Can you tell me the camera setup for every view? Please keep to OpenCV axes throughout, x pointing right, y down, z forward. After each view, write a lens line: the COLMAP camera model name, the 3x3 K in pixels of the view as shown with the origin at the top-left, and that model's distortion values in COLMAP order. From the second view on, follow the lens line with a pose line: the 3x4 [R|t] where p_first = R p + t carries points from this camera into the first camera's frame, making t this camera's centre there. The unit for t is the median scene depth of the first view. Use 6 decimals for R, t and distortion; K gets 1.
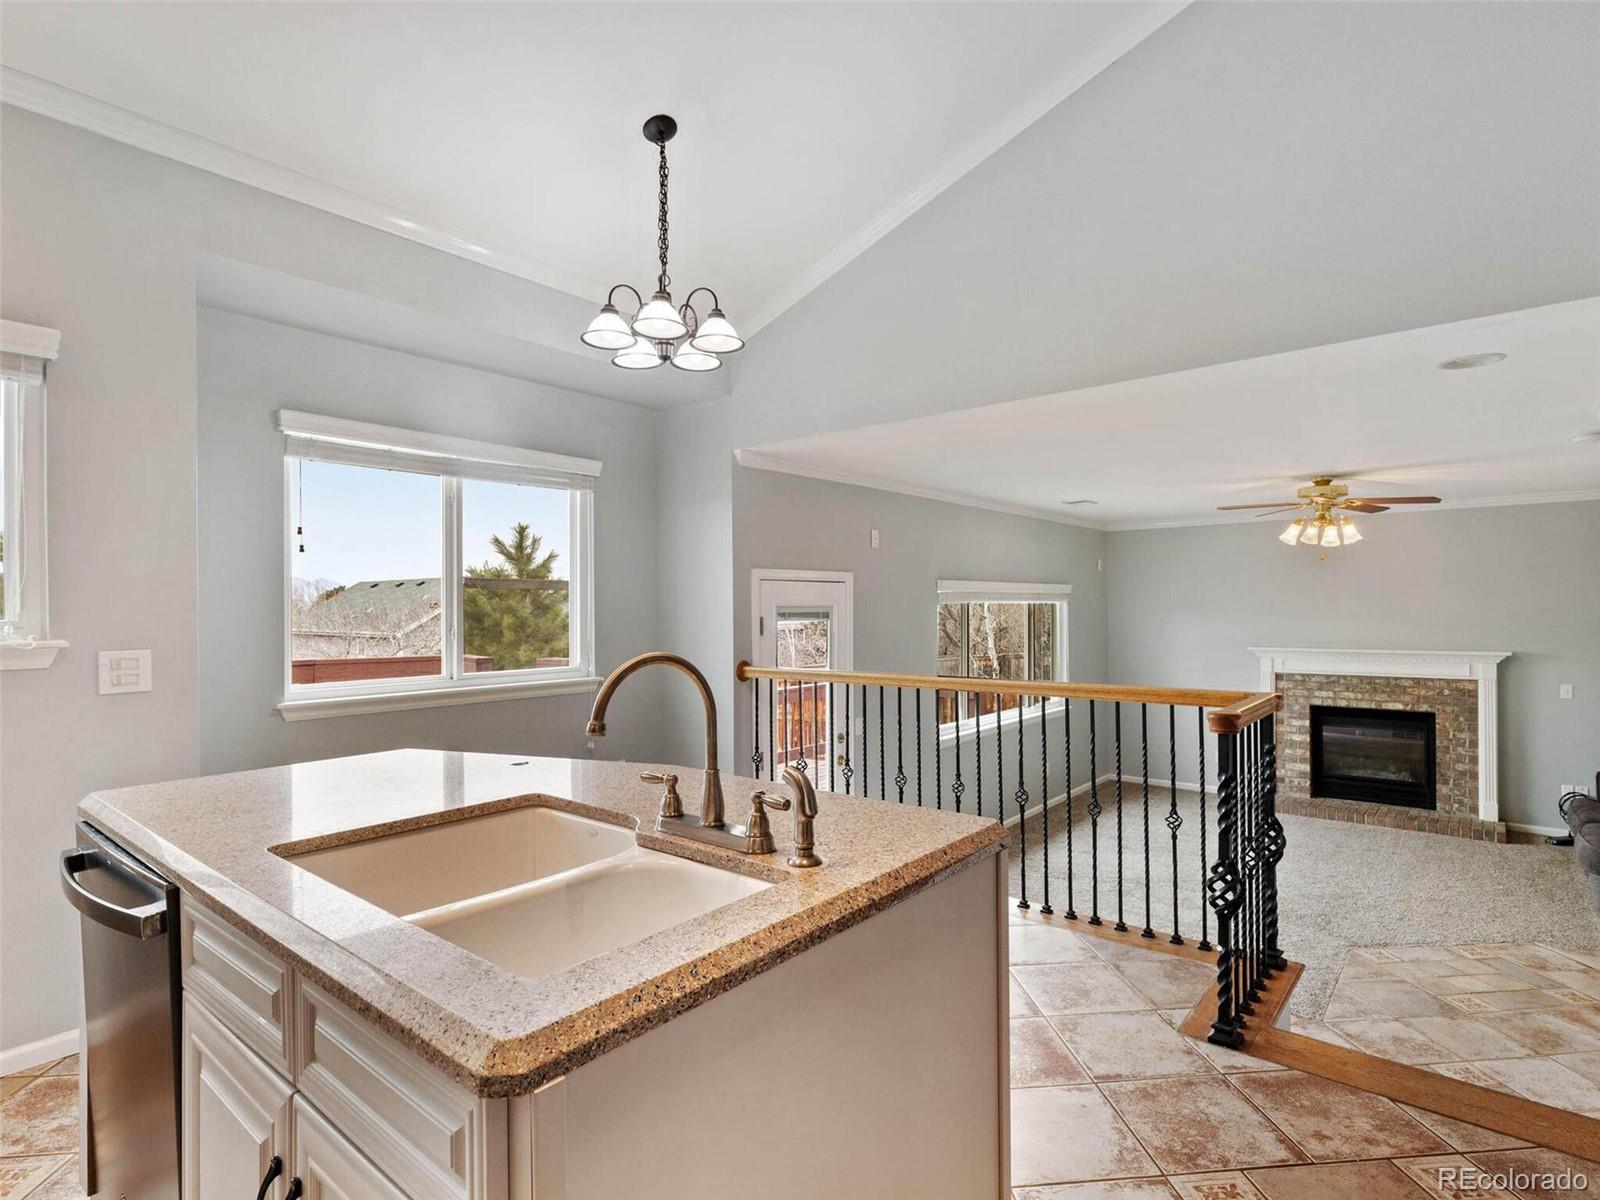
lens RADIAL K [[823.9, 0, 806.8], [0, 823.9, 599.9], [0, 0, 1]] dist [0.012415, -0.001627]
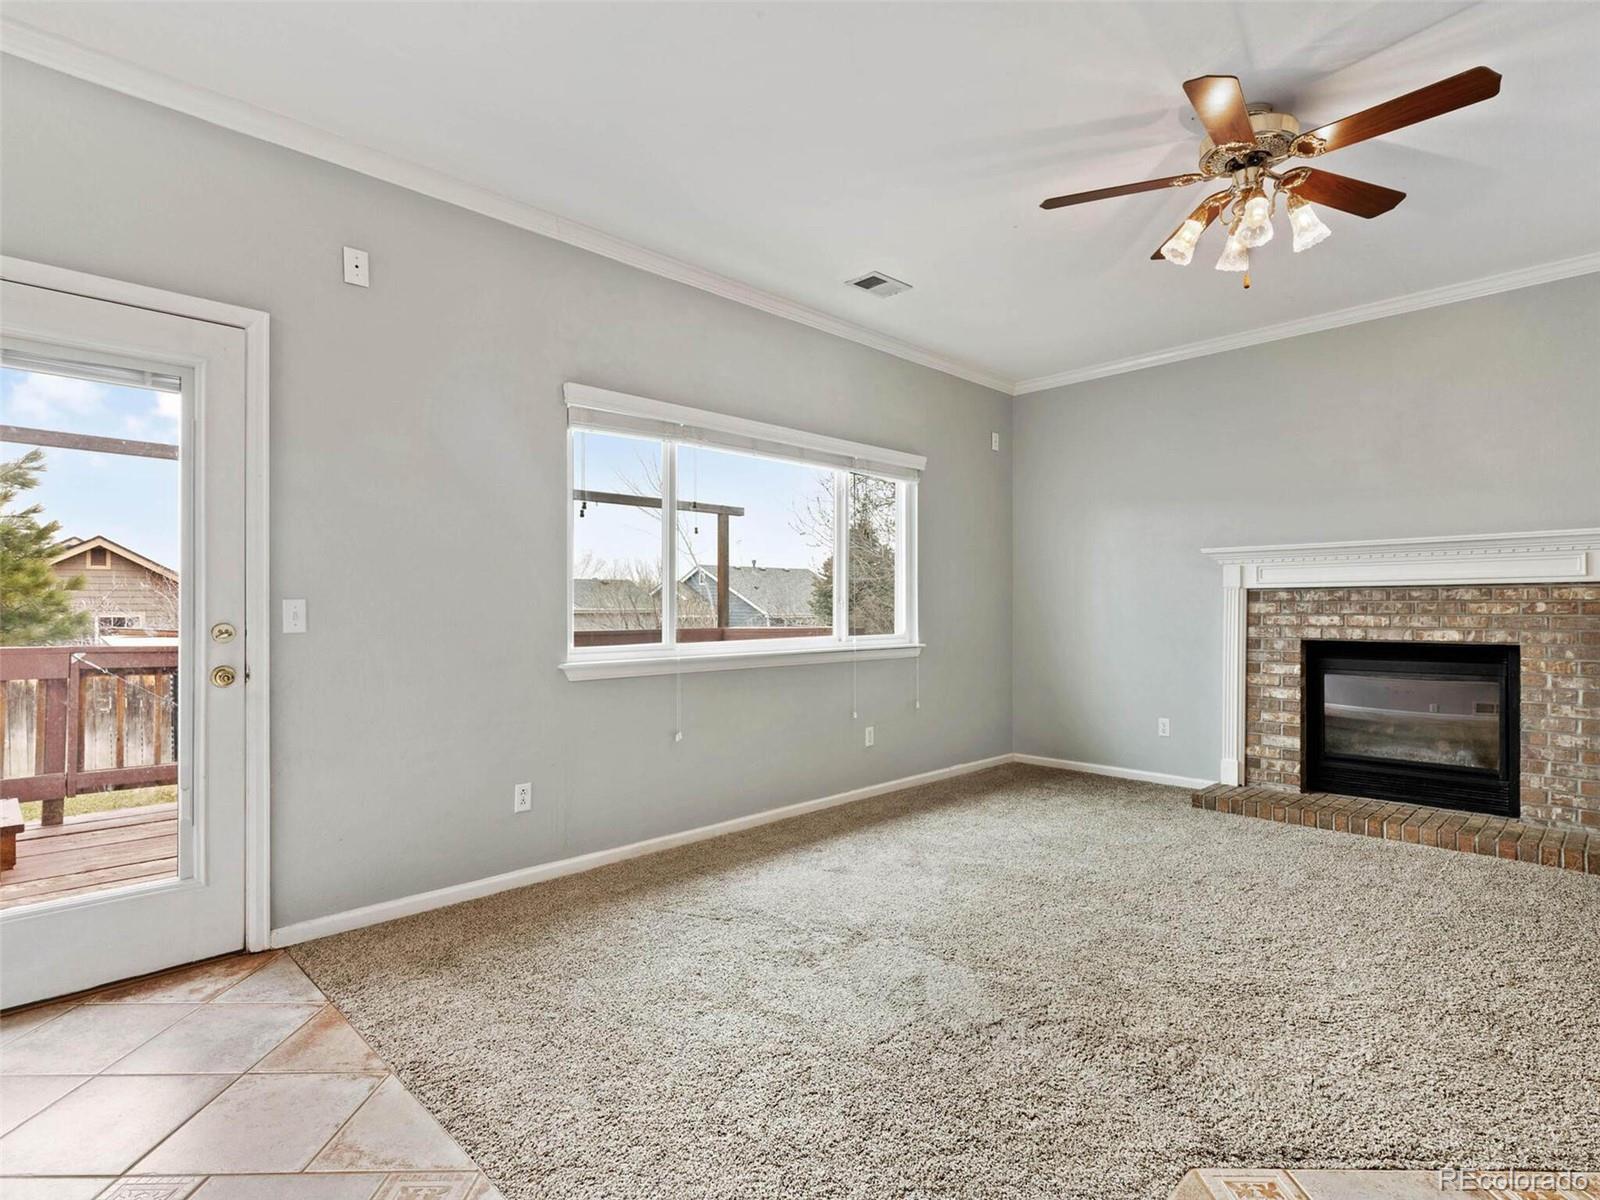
lens RADIAL K [[823.9, 0, 800.1], [0, 823.9, 604.2], [0, 0, 1]] dist [0.012415, -0.001627]
pose [[0.994964, 0.005267, -0.100095, 0.320812], [-0.004565, 0.999963, 0.007237, 0.104163], [0.100130, -0.006744, 0.994952, 0.381942]]
